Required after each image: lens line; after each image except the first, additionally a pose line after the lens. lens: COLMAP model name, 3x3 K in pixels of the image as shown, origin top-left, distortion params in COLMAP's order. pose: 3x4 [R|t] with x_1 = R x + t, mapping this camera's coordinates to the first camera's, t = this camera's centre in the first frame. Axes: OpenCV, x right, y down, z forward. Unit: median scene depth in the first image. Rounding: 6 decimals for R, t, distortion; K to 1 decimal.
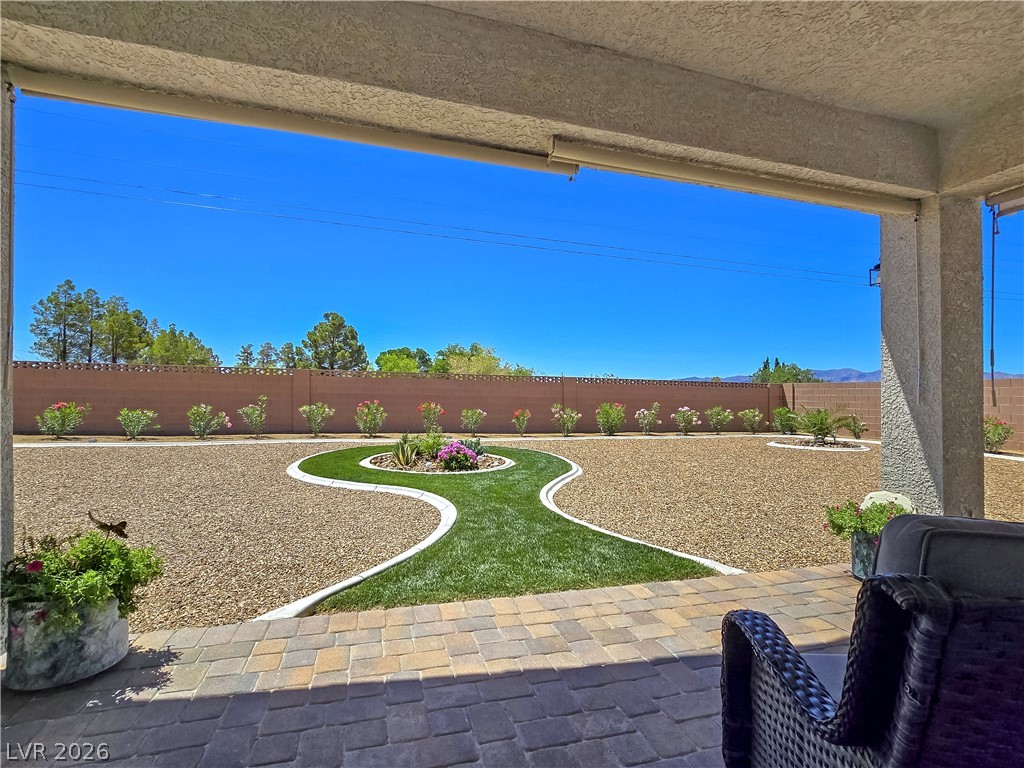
lens RADIAL K [[480.5, 0, 507.6], [0, 480.5, 401.9], [0, 0, 1]] dist [-0.004156, 0.000188]
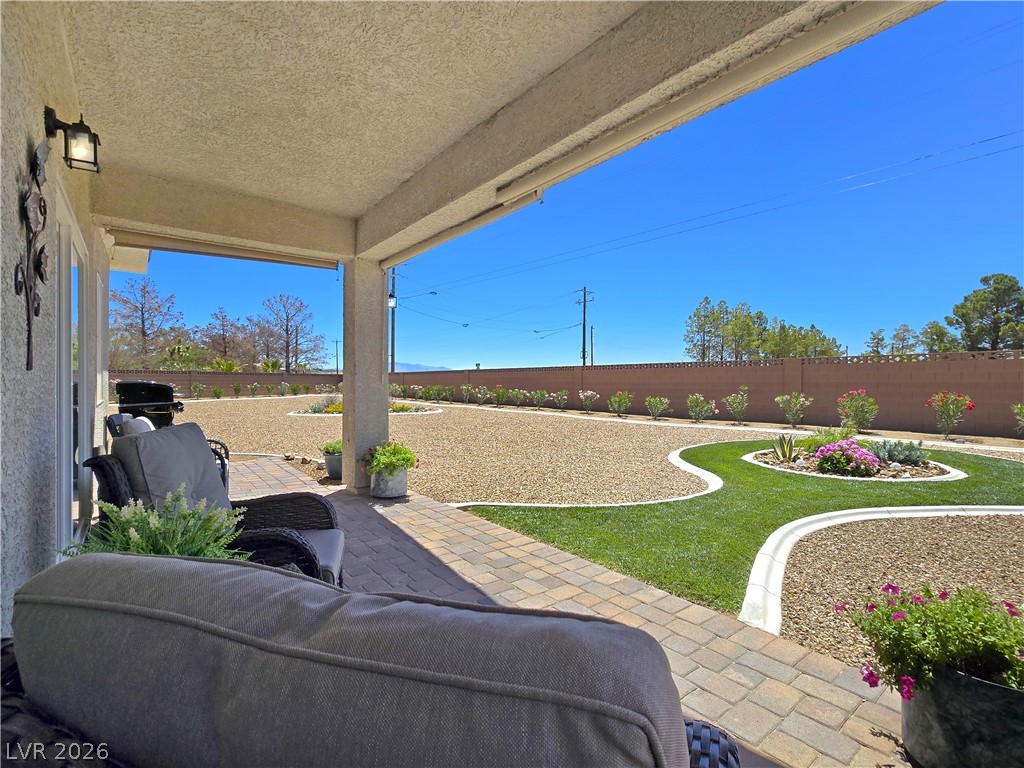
lens RADIAL K [[478.0, 0, 510.5], [0, 478.0, 392.3], [0, 0, 1]] dist [0.005760, 0.000286]
pose [[0.383006, 0.002894, -0.923741, 0.247867], [-0.004106, 0.999991, 0.001431, 0.002122], [0.923737, 0.003244, 0.383014, 0.096061]]
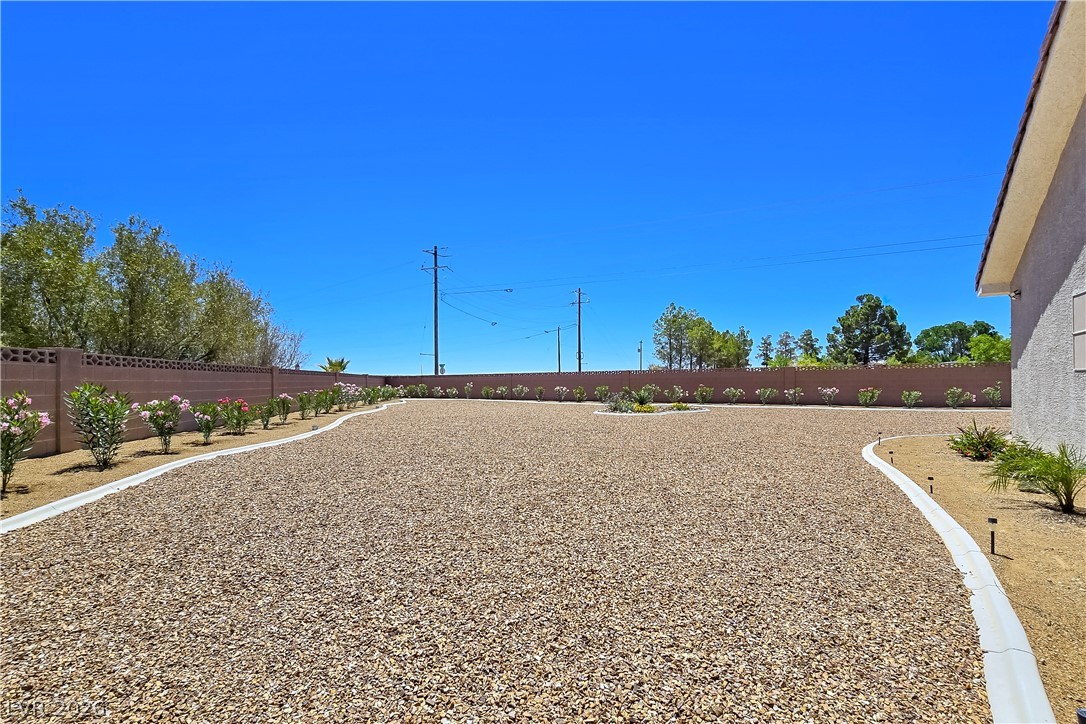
lens RADIAL K [[524.3, 0, 545.8], [0, 524.3, 372.7], [0, 0, 1]] dist [0.001939, 0.000063]
pose [[0.673486, -0.040428, -0.738094, -0.220251], [0.014947, 0.999044, -0.041083, 0.006743], [0.739049, 0.016637, 0.673446, -1.002984]]
